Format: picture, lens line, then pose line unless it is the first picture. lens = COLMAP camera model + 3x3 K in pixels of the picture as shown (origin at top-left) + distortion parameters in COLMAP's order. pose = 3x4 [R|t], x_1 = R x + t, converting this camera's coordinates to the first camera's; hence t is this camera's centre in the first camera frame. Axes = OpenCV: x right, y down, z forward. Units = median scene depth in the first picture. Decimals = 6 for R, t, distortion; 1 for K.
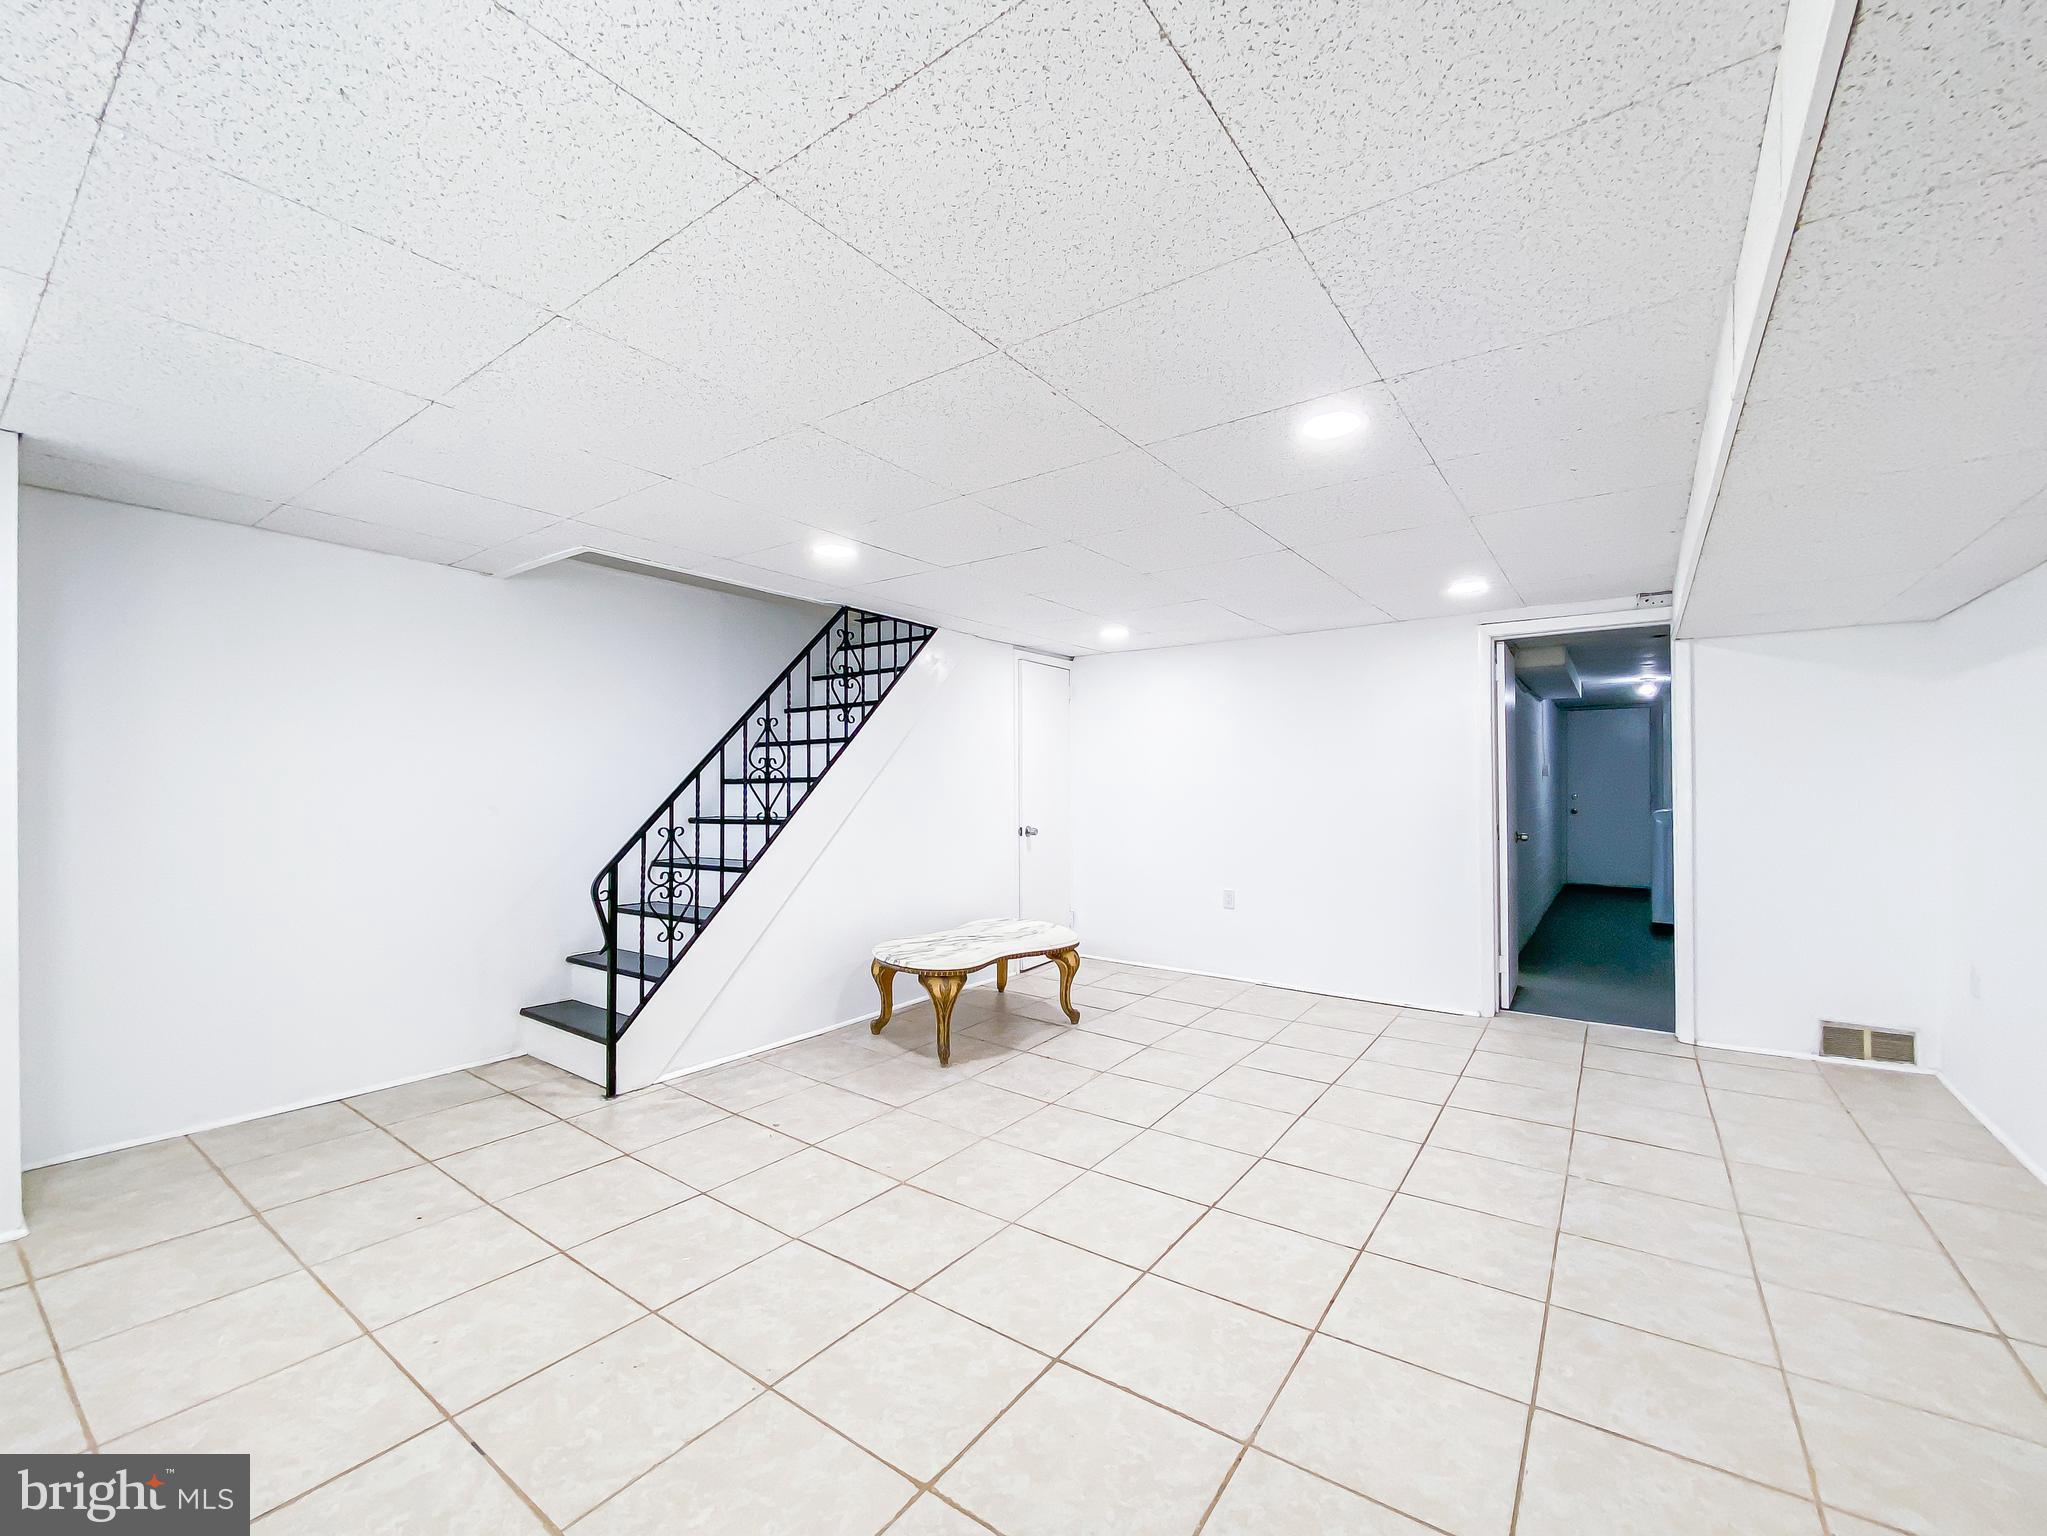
lens RADIAL K [[854.6, 0, 1001.9], [0, 854.6, 779.7], [0, 0, 1]] dist [0.010084, -0.005479]
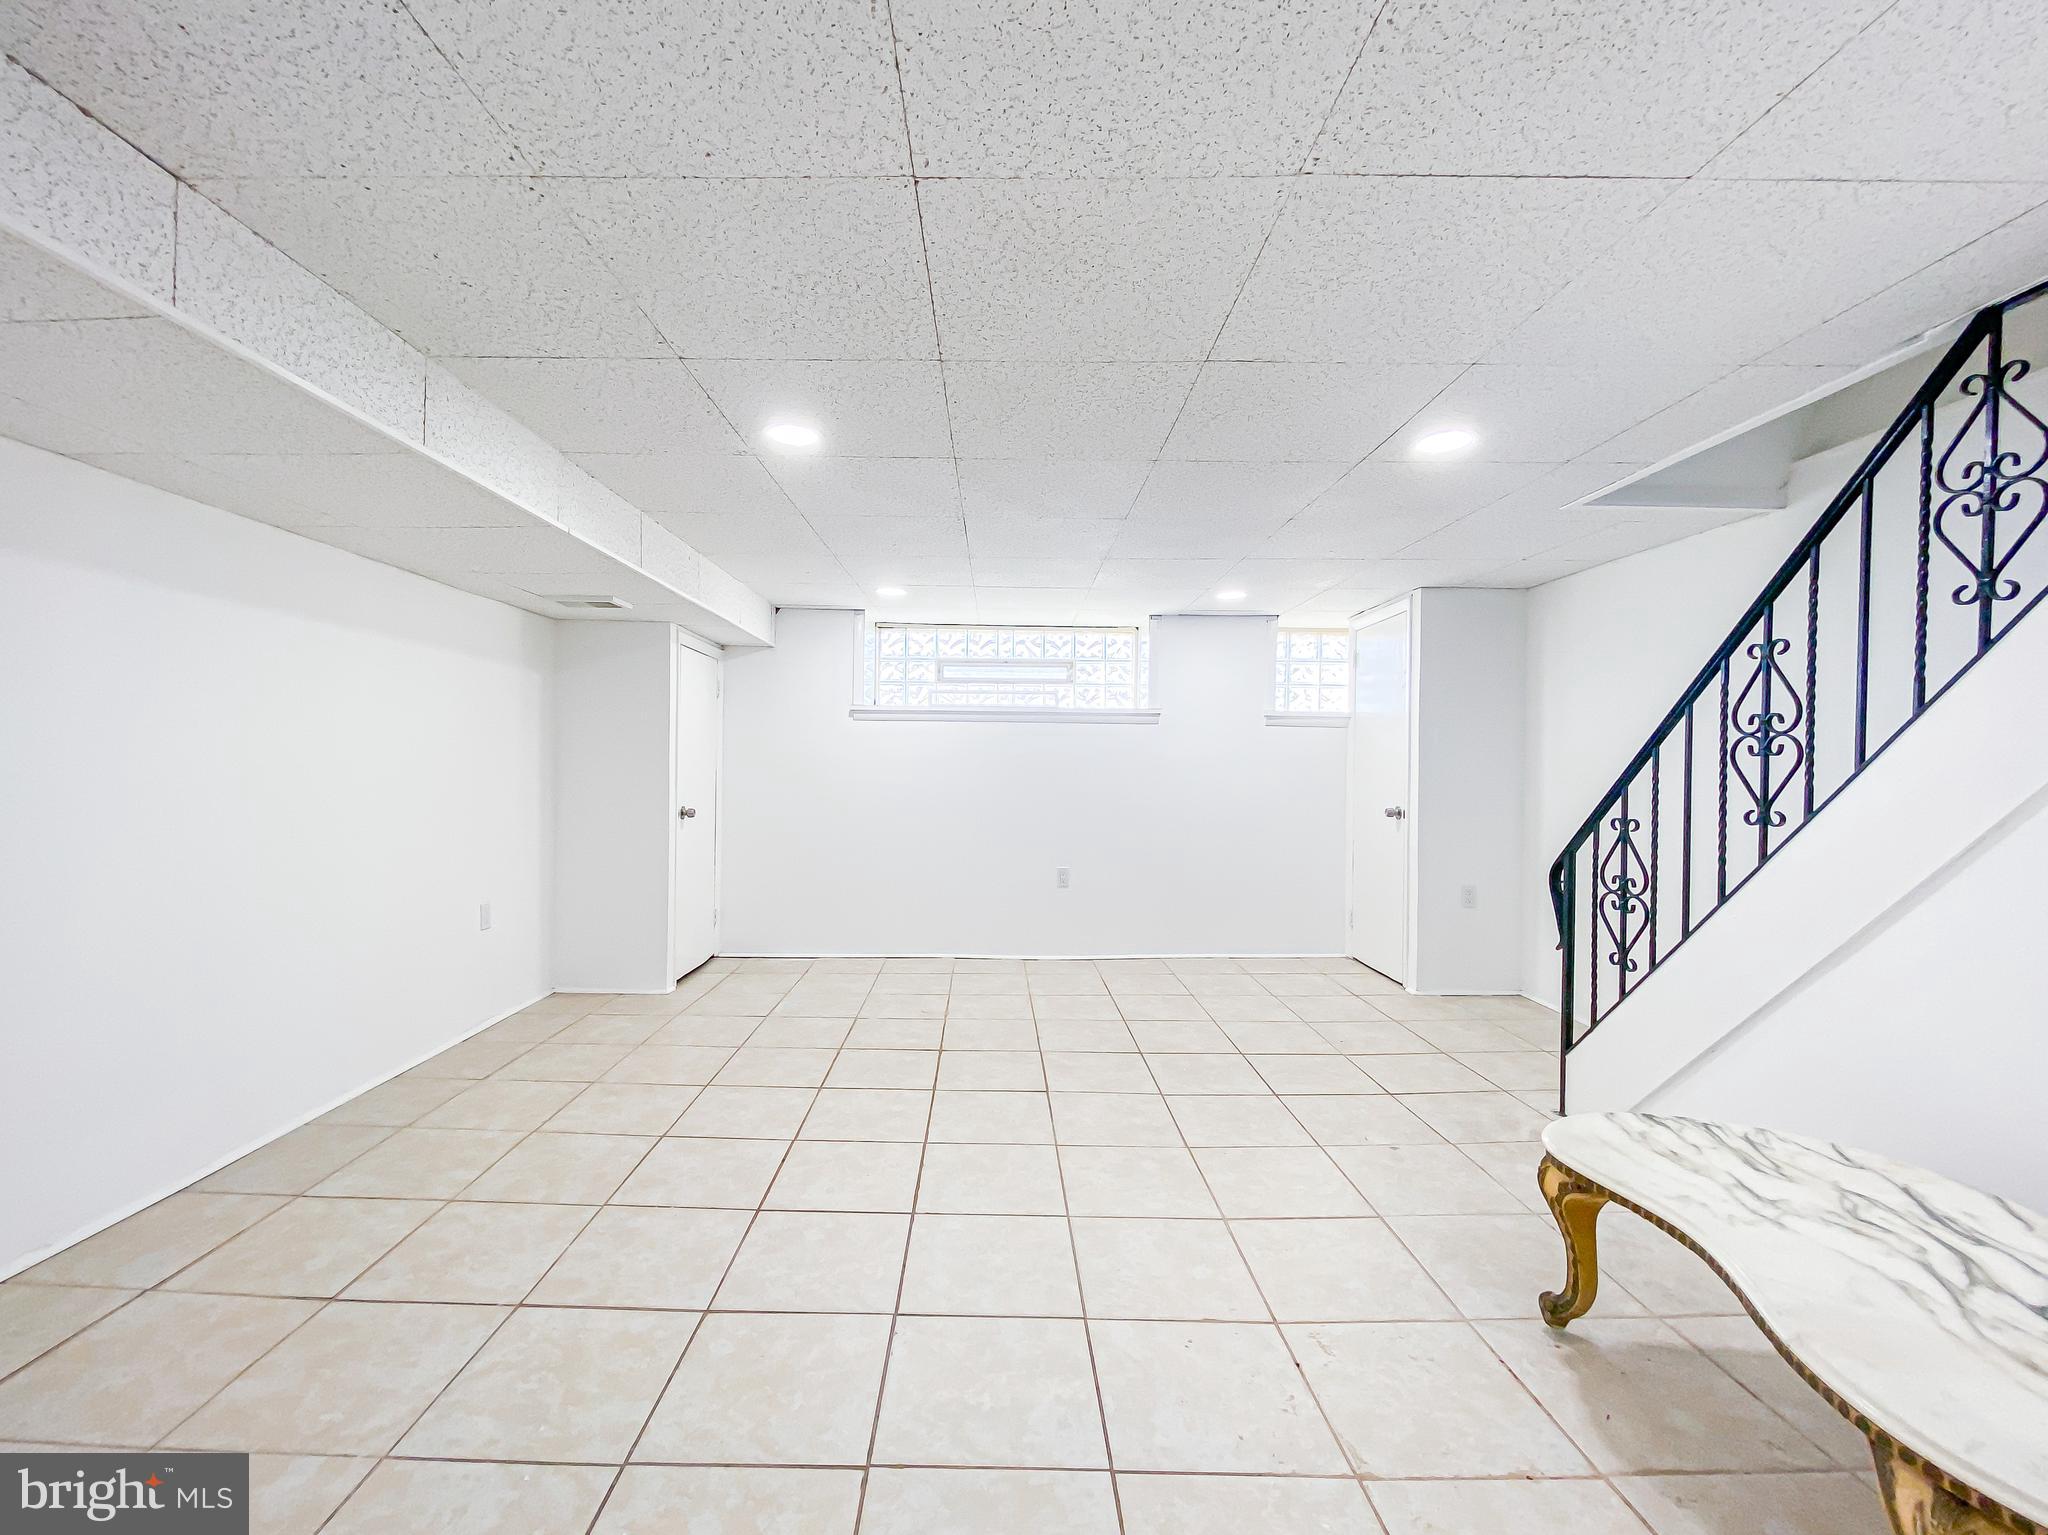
lens RADIAL K [[855.0, 0, 1003.1], [0, 855.0, 771.7], [0, 0, 1]] dist [0.010084, -0.005479]
pose [[-0.802390, -0.006784, -0.596761, 0.711739], [-0.005052, 0.999977, -0.004575, 0.026499], [0.596779, -0.000656, -0.802406, 1.776916]]
